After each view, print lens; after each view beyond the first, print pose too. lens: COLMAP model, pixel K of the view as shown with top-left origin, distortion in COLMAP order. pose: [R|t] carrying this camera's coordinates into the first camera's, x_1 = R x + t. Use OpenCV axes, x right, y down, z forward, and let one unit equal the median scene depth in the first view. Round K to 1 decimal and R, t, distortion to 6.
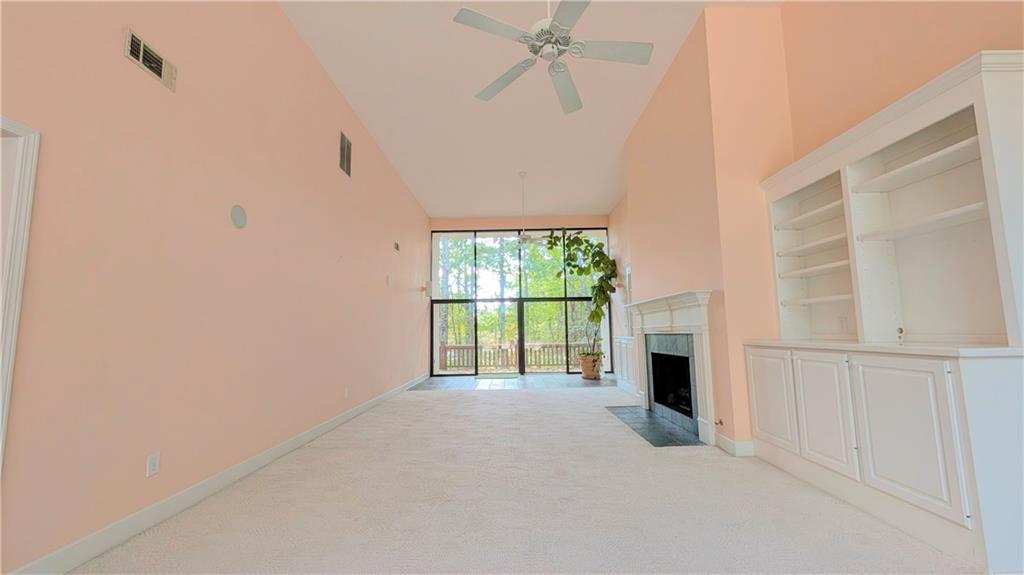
lens RADIAL K [[392.6, 0, 515.9], [0, 392.6, 288.9], [0, 0, 1]] dist [-0.000065, 0.000164]
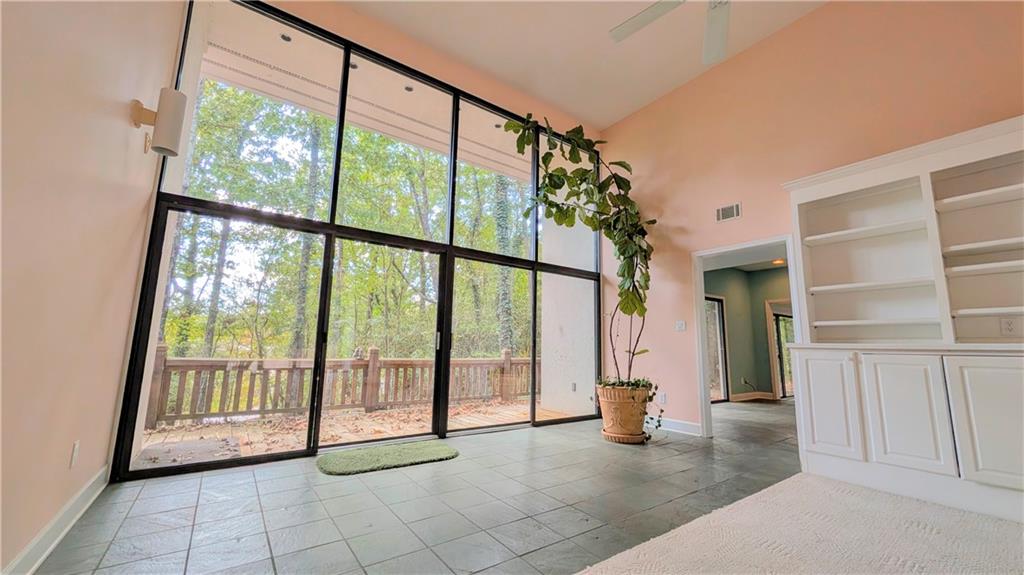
lens RADIAL K [[392.6, 0, 515.9], [0, 392.6, 288.9], [0, 0, 1]] dist [-0.000065, 0.000164]
pose [[0.808033, 0.119548, 0.576881, -0.171376], [-0.094707, 0.992819, -0.073087, 0.095670], [-0.581475, 0.004422, 0.813552, 0.656022]]
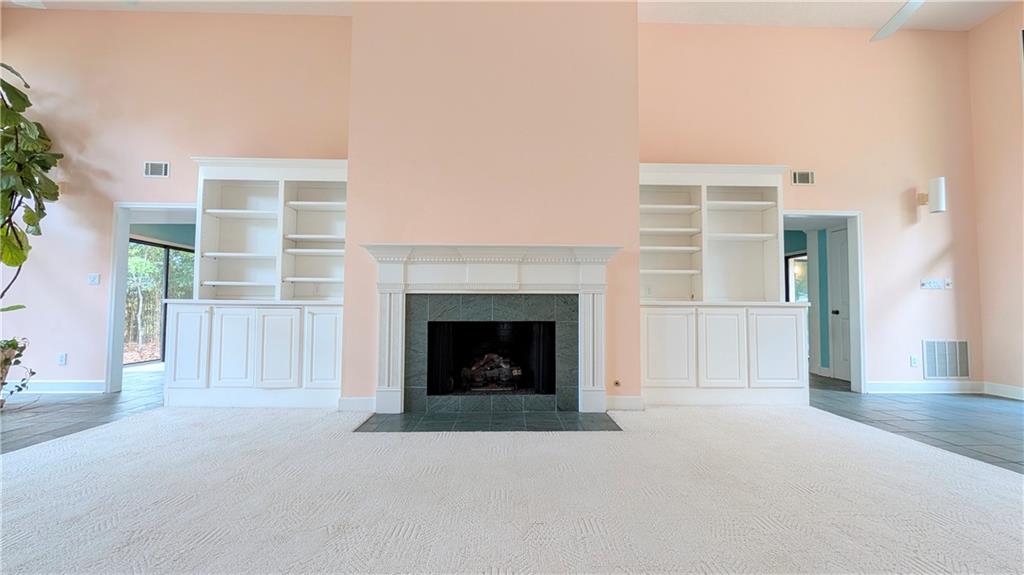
lens RADIAL K [[392.6, 0, 515.9], [0, 392.6, 288.9], [0, 0, 1]] dist [-0.000065, 0.000164]
pose [[-0.020112, 0.068163, 0.997471, -0.174147], [-0.115308, 0.990858, -0.070036, 0.074050], [-0.993126, -0.116425, -0.012068, 0.469808]]
